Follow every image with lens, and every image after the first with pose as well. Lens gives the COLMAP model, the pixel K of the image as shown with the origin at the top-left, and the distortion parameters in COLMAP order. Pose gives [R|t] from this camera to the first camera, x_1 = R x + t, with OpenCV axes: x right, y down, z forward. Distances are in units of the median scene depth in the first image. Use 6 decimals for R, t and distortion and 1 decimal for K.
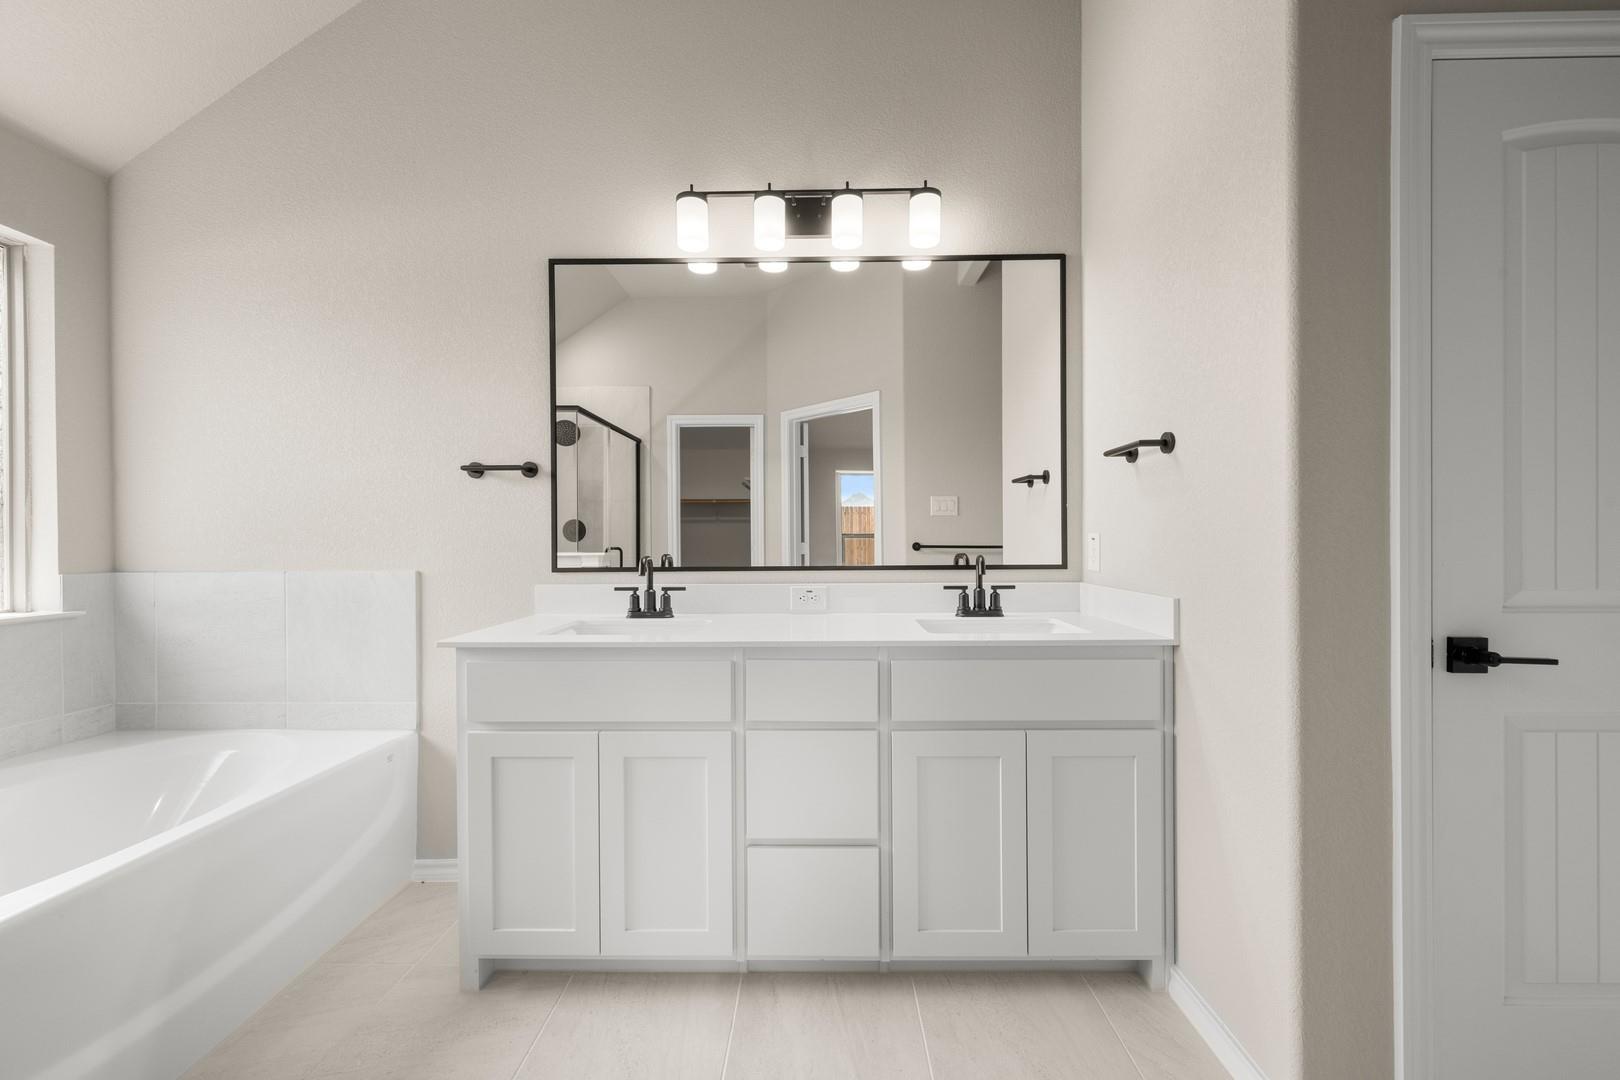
lens RADIAL K [[633.7, 0, 810.7], [0, 633.7, 546.1], [0, 0, 1]] dist [0.000941, -0.000255]
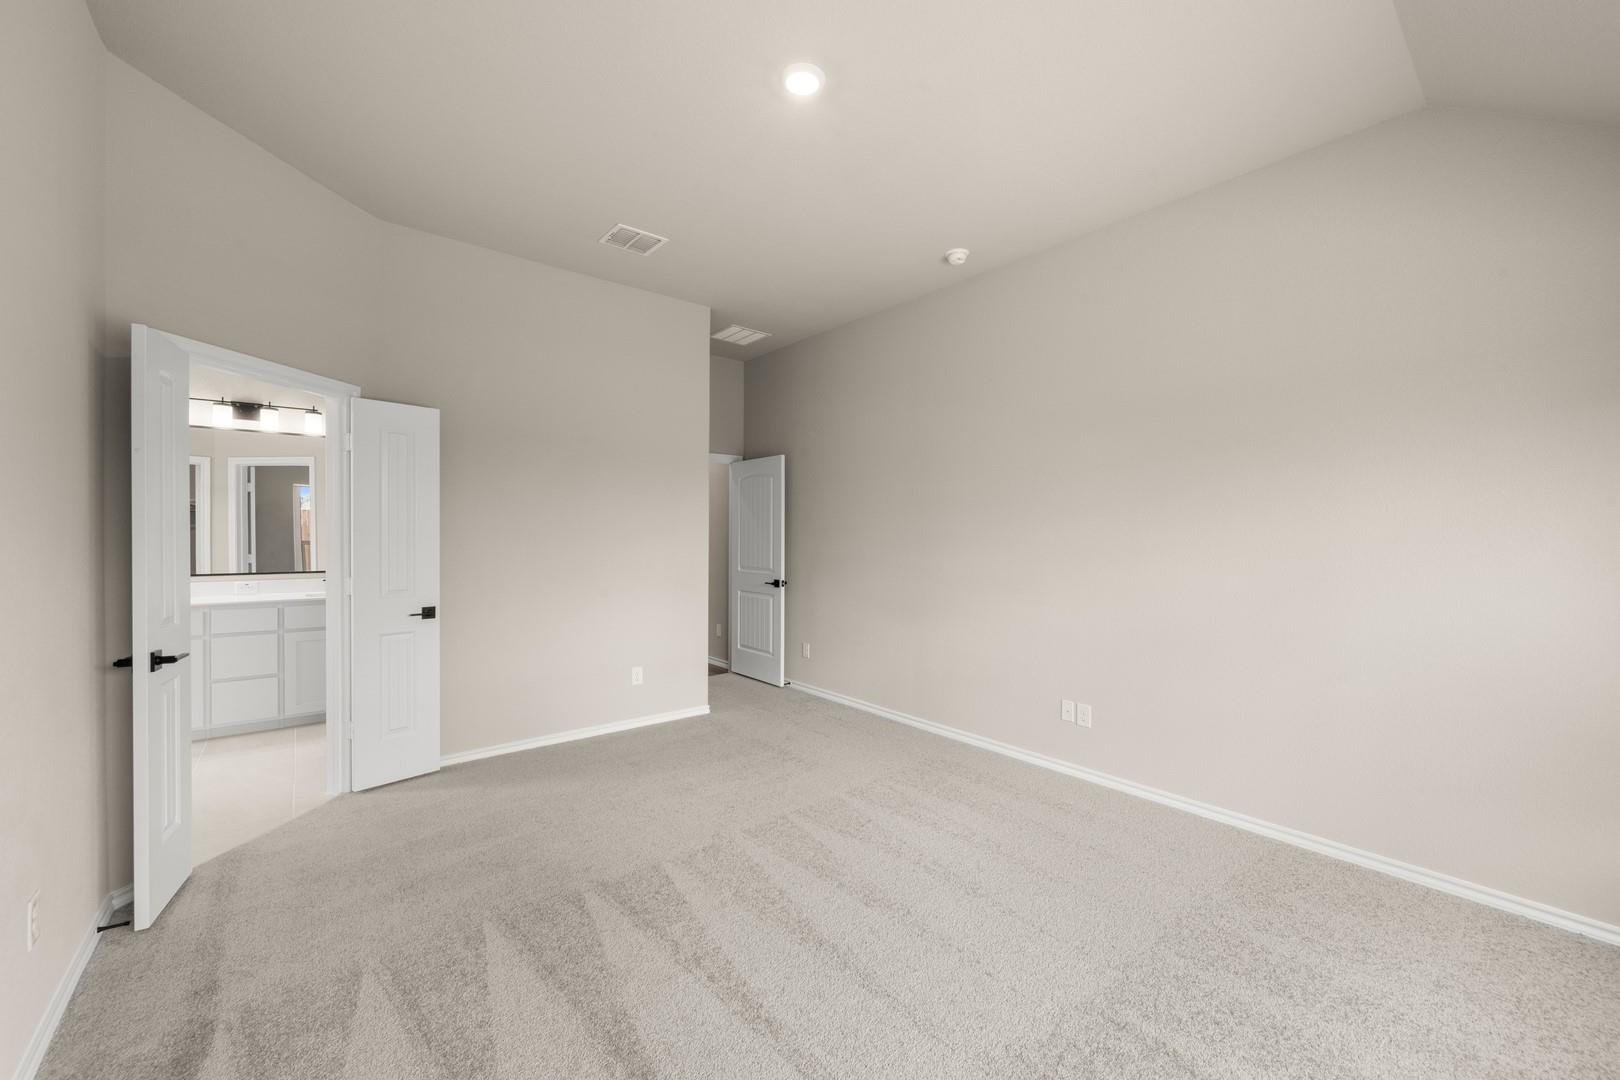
lens RADIAL K [[633.7, 0, 802.4], [0, 633.7, 544.8], [0, 0, 1]] dist [0.000941, -0.000255]
pose [[0.769877, 0.003381, 0.638183, 0.076636], [-0.002733, 0.999994, -0.002001, -0.066040], [-0.638186, -0.000204, 0.769882, -1.893589]]
